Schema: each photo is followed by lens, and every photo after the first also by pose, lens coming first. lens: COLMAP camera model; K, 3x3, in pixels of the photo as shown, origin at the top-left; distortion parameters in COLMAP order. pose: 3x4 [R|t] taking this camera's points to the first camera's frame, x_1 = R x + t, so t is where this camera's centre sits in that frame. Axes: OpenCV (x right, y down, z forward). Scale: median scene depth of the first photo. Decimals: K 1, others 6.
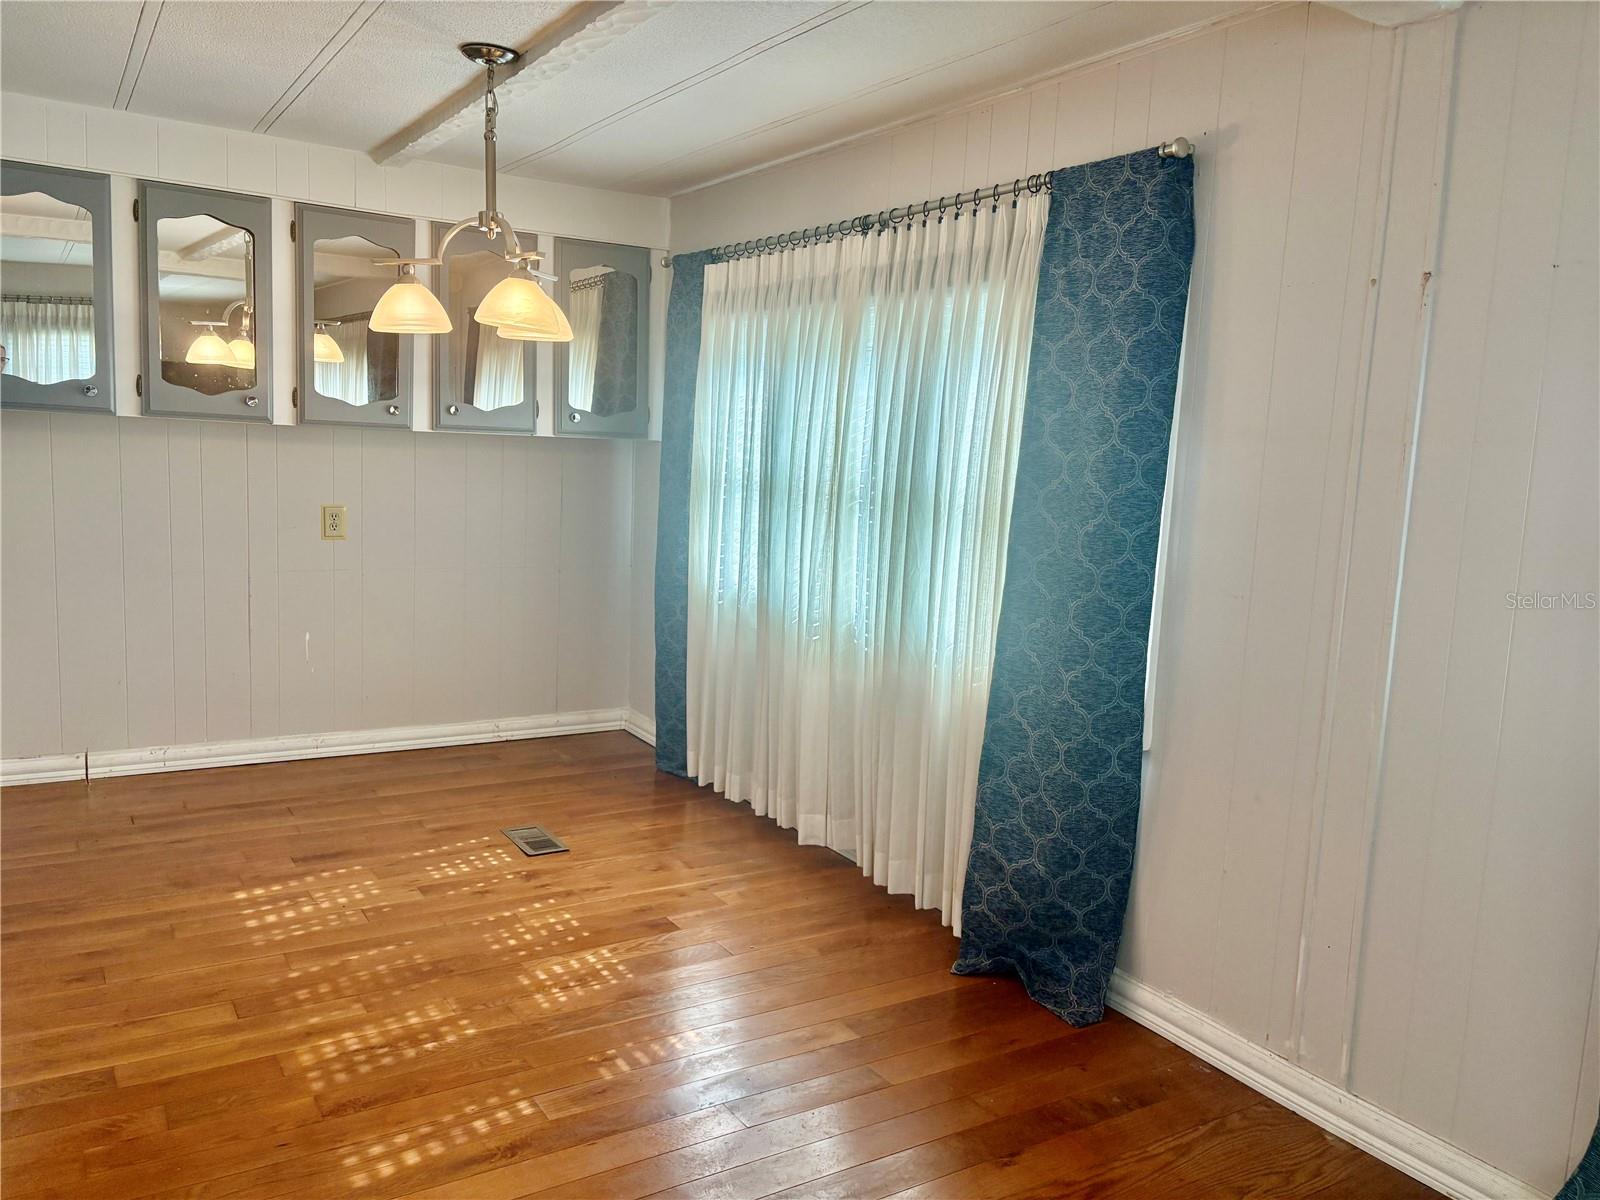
lens RADIAL K [[1208.5, 0, 800.1], [0, 1208.5, 606.6], [0, 0, 1]] dist [-0.000588, -0.000183]
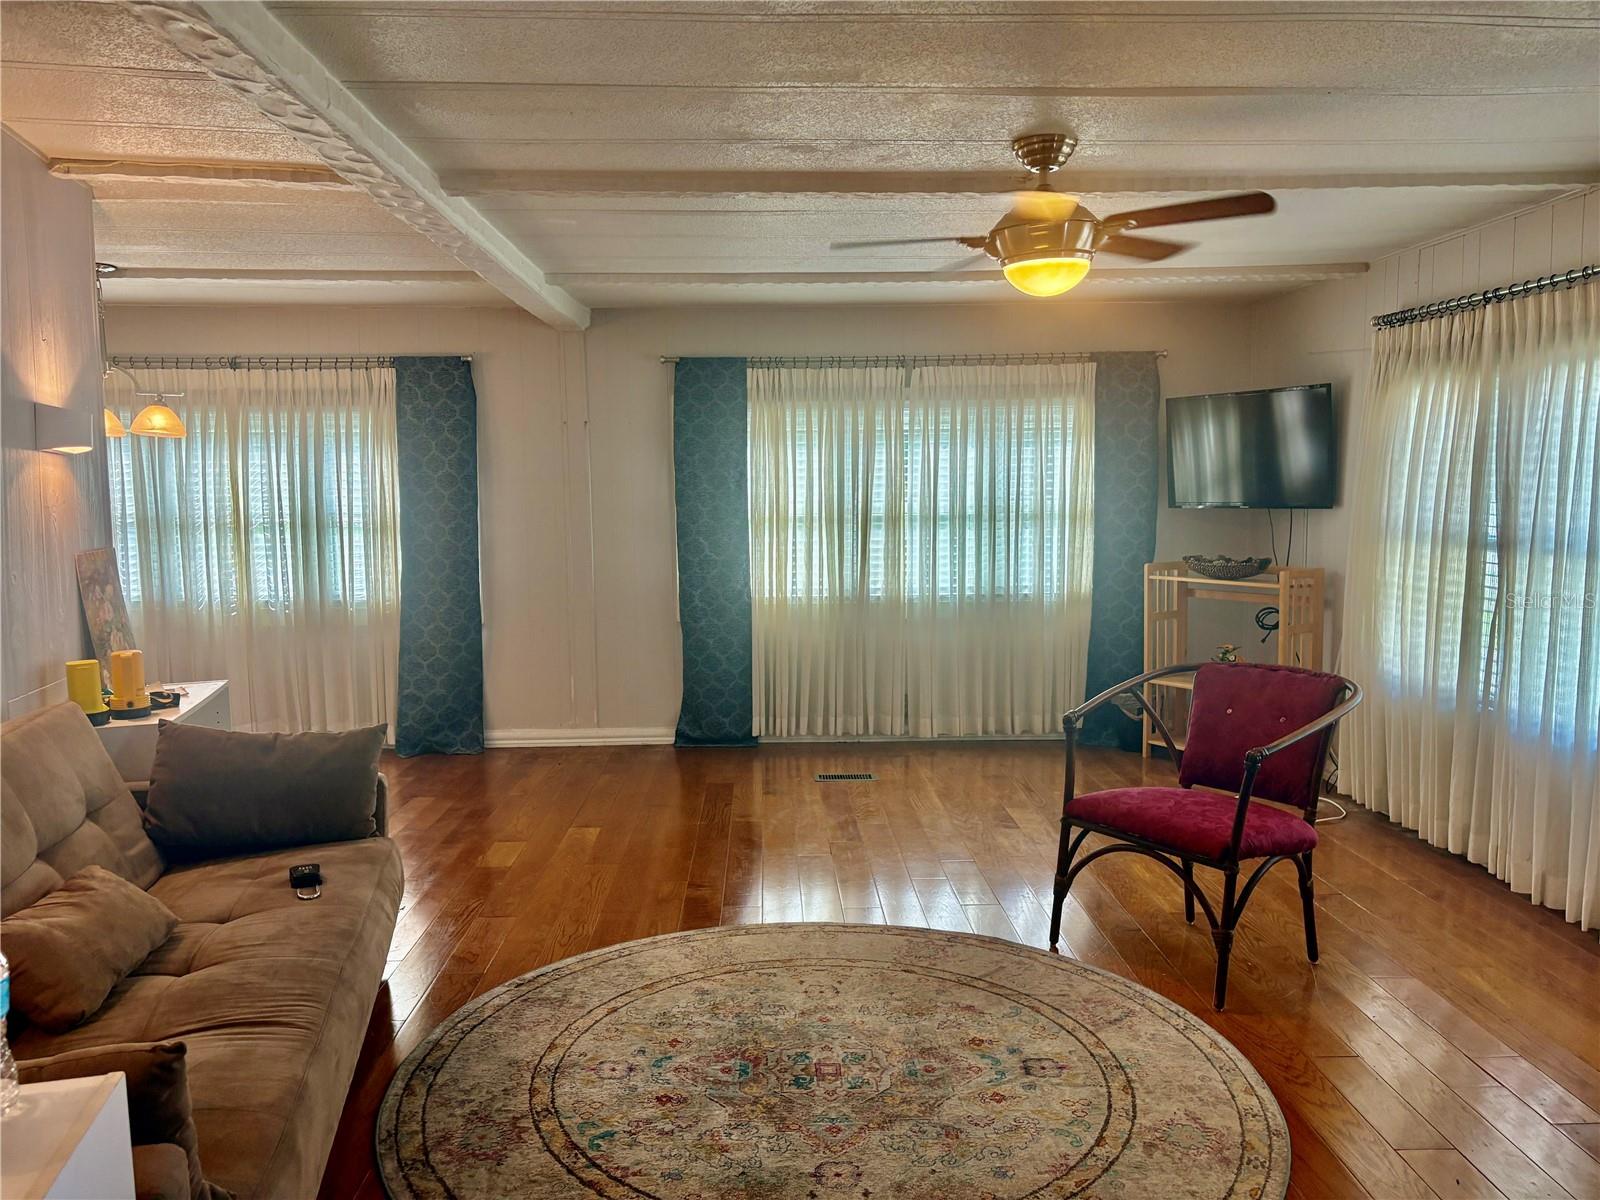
lens RADIAL K [[1208.5, 0, 800.2], [0, 1208.5, 602.6], [0, 0, 1]] dist [-0.000588, -0.000183]
pose [[0.503140, -0.140888, 0.852643, -1.264512], [0.146089, 0.986289, 0.076765, -0.003721], [-0.851767, 0.085938, 0.516824, -0.622583]]
